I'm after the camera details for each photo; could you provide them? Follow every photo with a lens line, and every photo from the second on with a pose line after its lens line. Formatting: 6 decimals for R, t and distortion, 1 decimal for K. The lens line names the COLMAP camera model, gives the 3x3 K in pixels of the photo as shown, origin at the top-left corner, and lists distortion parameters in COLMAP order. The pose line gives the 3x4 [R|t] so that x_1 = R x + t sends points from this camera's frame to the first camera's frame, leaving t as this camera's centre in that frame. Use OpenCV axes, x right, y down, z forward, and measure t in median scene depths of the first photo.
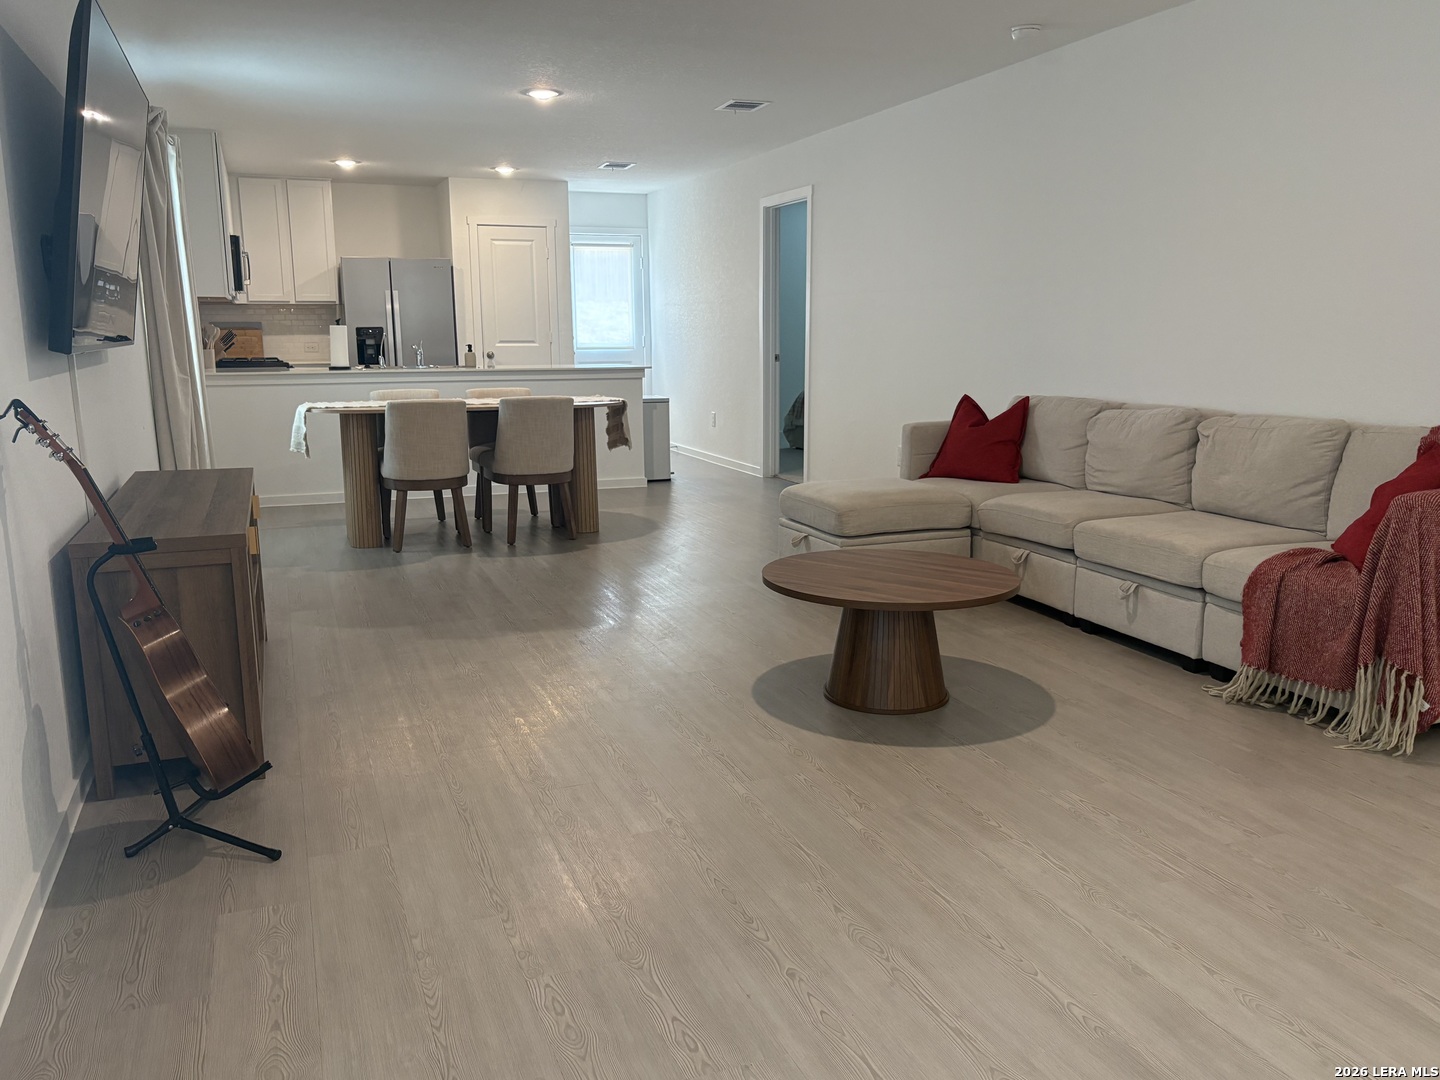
lens RADIAL K [[1112.0, 0, 730.9], [0, 1112.0, 534.2], [0, 0, 1]] dist [-0.025260, 0.002378]
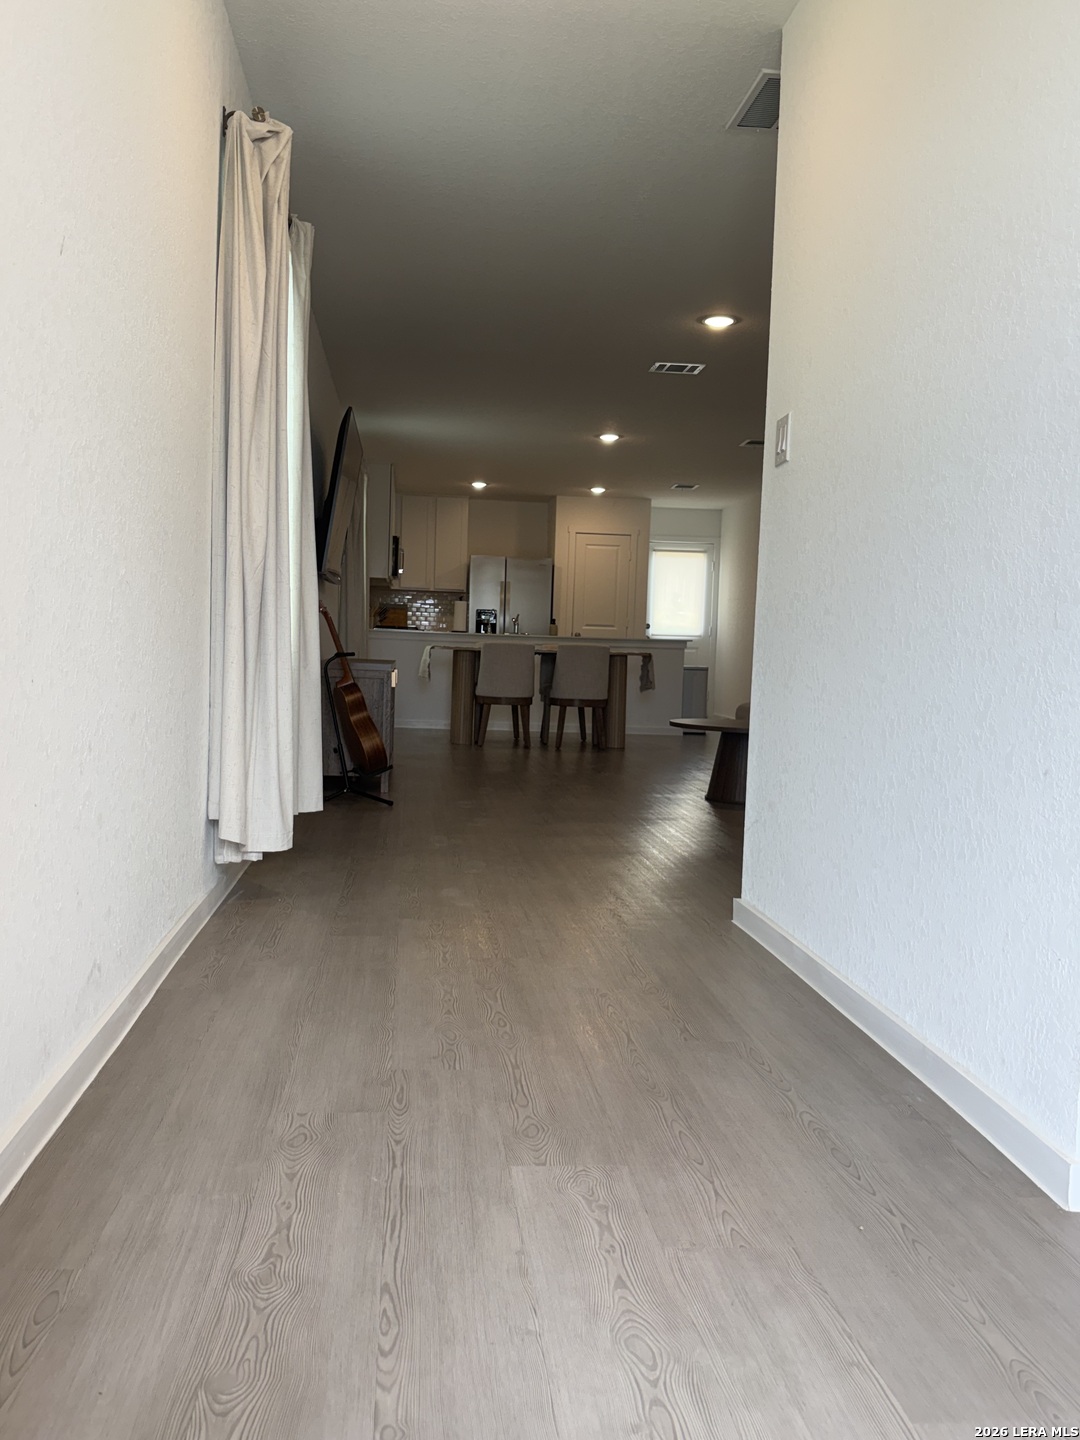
lens RADIAL K [[1253.8, 0, 536.6], [0, 1253.8, 725.4], [0, 0, 1]] dist [0.013386, 0.000817]
pose [[0.957000, 0.049649, -0.285809, 0.209590], [-0.087181, 0.988923, -0.120126, 0.160126], [0.276679, 0.139877, 0.950728, -0.479137]]
